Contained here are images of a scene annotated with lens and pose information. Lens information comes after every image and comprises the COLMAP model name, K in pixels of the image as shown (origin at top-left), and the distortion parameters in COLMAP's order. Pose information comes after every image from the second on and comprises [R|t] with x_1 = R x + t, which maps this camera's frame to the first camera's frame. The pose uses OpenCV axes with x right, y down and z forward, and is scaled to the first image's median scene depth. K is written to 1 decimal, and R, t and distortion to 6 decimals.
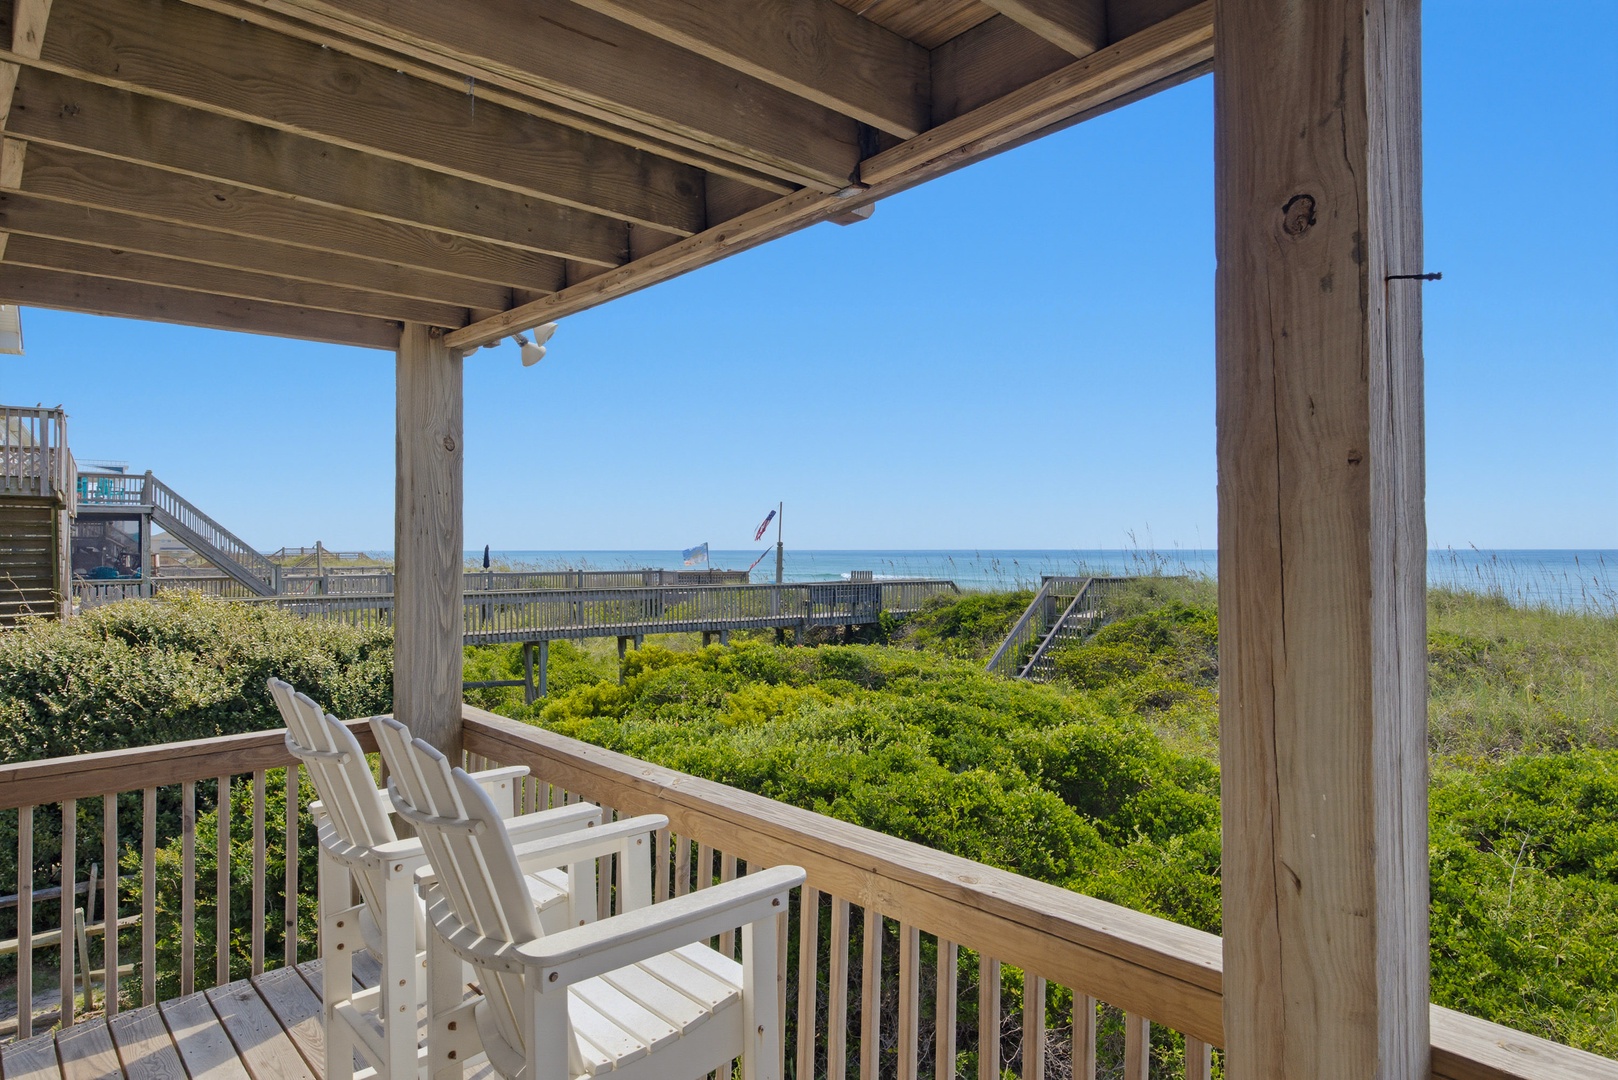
lens RADIAL K [[935.1, 0, 824.3], [0, 935.1, 535.1], [0, 0, 1]] dist [0.016204, -0.001310]
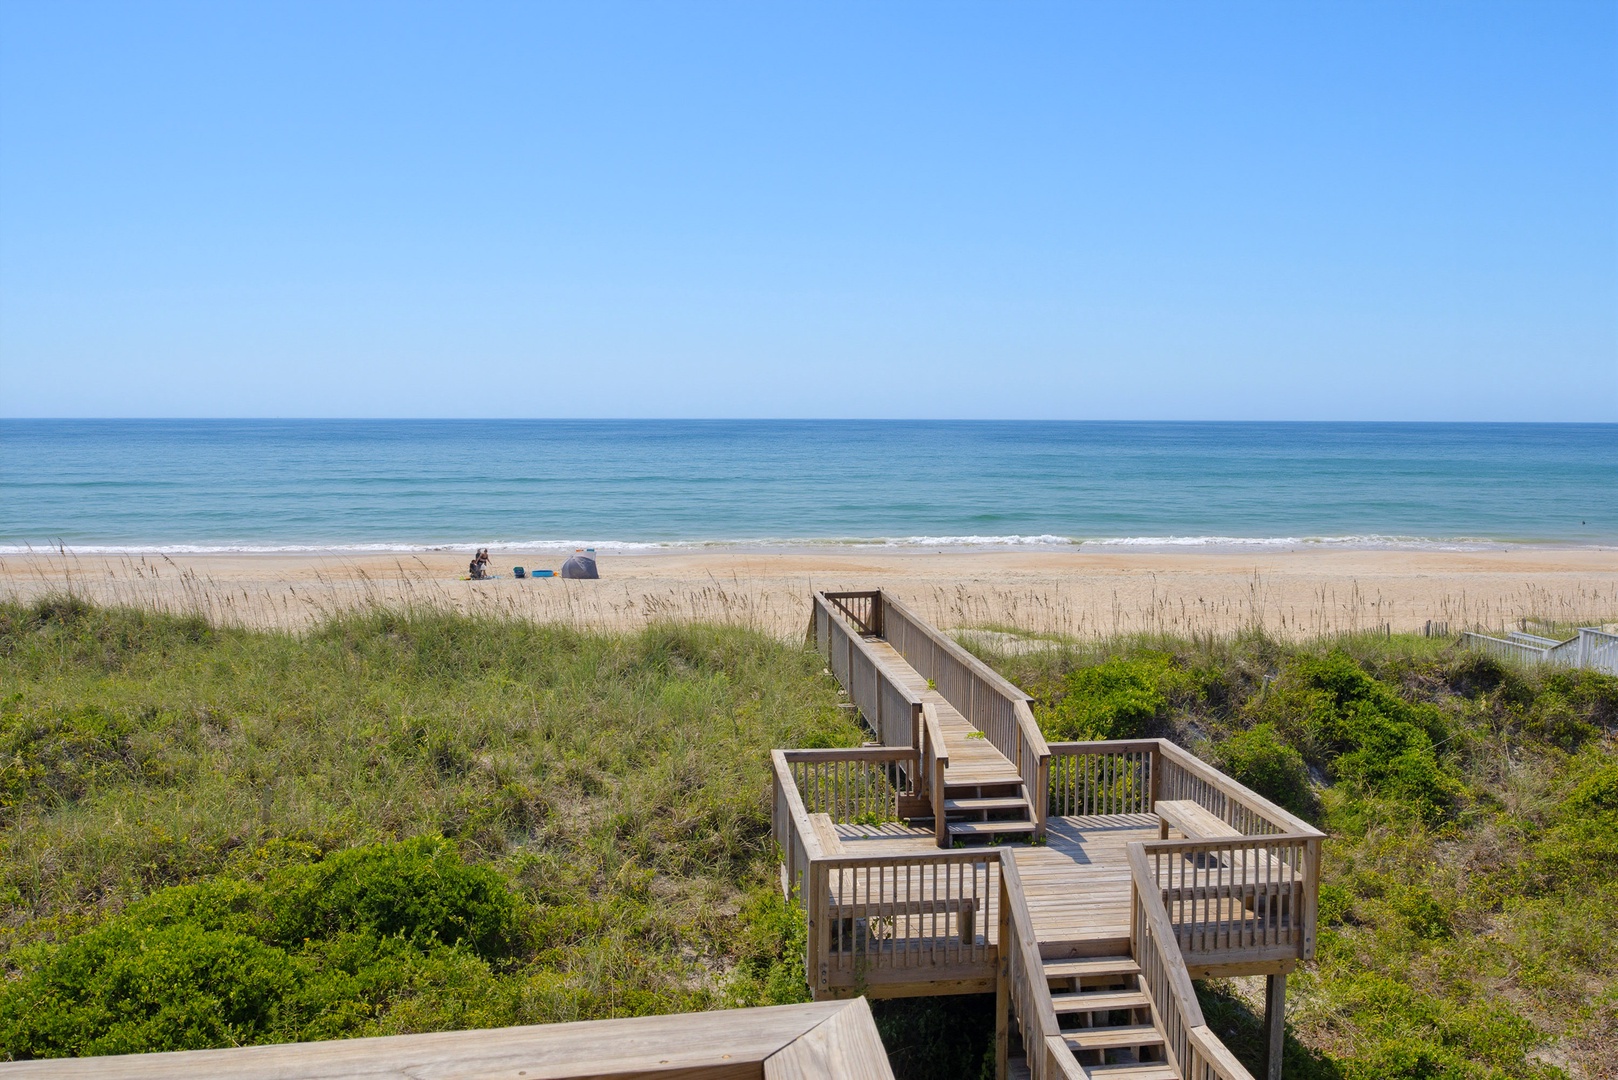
lens RADIAL K [[1257.1, 0, 821.8], [0, 1257.1, 522.5], [0, 0, 1]] dist [-0.020152, -0.001895]
pose [[0.565670, -0.075542, 0.821164, 0.119204], [-0.012366, 0.994906, 0.100044, -0.155347], [-0.824539, -0.066746, 0.561855, -0.111179]]
